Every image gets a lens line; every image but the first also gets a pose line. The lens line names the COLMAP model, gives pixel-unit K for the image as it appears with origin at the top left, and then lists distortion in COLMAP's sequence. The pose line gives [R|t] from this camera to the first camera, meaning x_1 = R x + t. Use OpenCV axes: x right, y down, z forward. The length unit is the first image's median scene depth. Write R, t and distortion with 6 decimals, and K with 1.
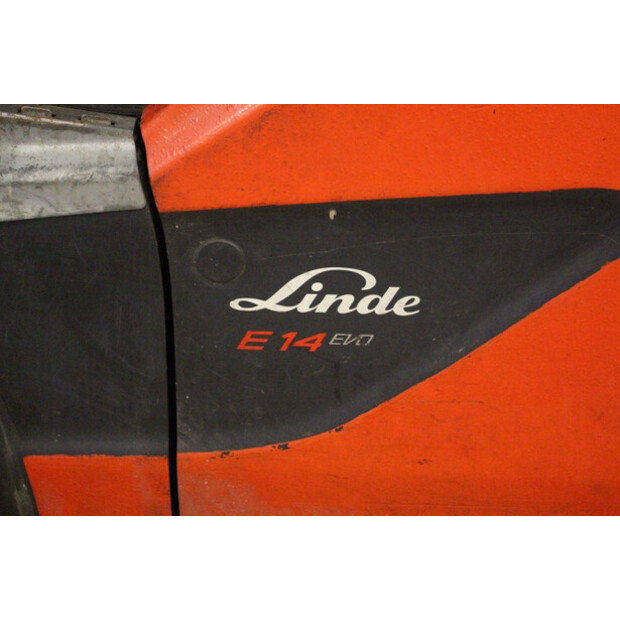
lens RADIAL K [[1457.3, 0, 312.5], [0, 1457.3, 314.2], [0, 0, 1]] dist [0.385949, 0.000000]
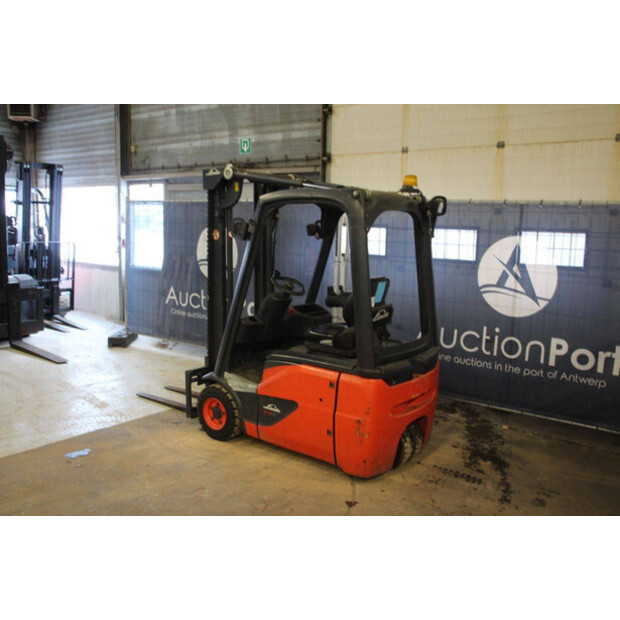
lens RADIAL K [[575.4, 0, 310.2], [0, 575.4, 307.3], [0, 0, 1]] dist [-0.076794, 0.000000]
pose [[0.808202, 0.106158, -0.579259, 2.177671], [-0.323737, 0.901750, -0.286429, 0.362515], [0.491940, 0.419020, 0.763163, -1.794616]]
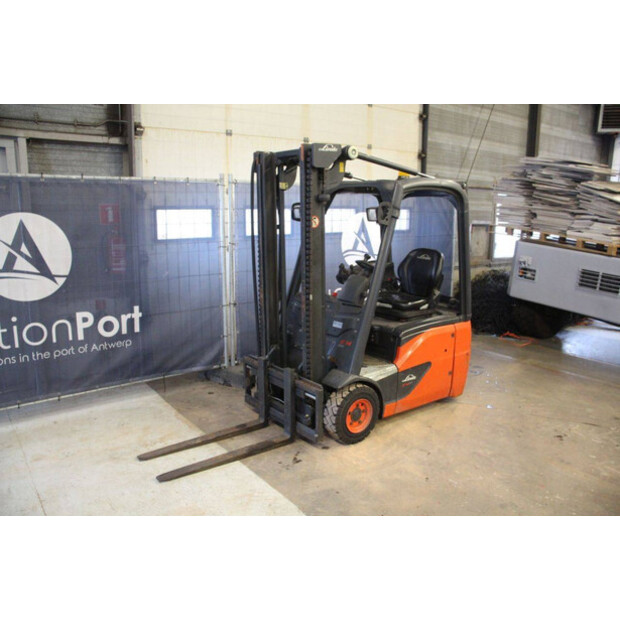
lens RADIAL K [[510.1, 0, 305.9], [0, 510.1, 309.0], [0, 0, 1]] dist [-0.164326, 0.149687]
pose [[0.789082, -0.111094, 0.604159, -2.530362], [0.308184, 0.922376, -0.232906, 0.133203], [-0.531388, 0.369974, 0.762067, -1.342358]]
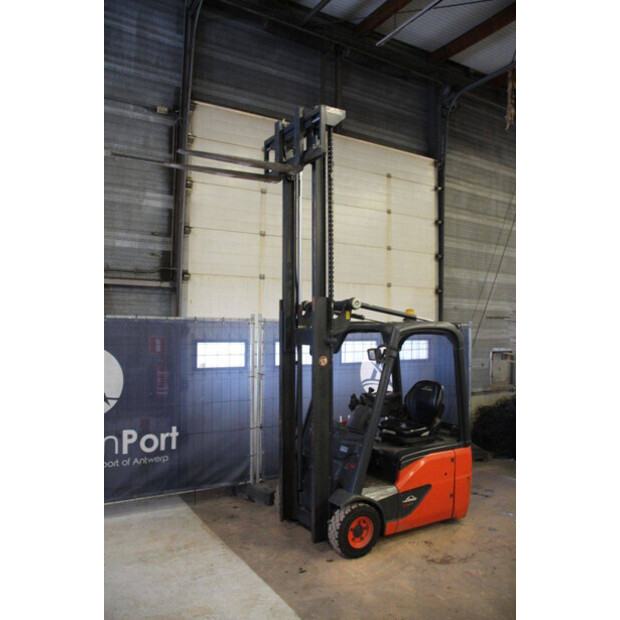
lens RADIAL K [[510.1, 0, 305.0], [0, 510.1, 310.6], [0, 0, 1]] dist [-0.164326, 0.149687]
pose [[0.844429, 0.029436, 0.534859, -2.656447], [0.262690, 0.847427, -0.461370, 0.297237], [-0.466834, 0.530096, 0.707859, -1.944842]]
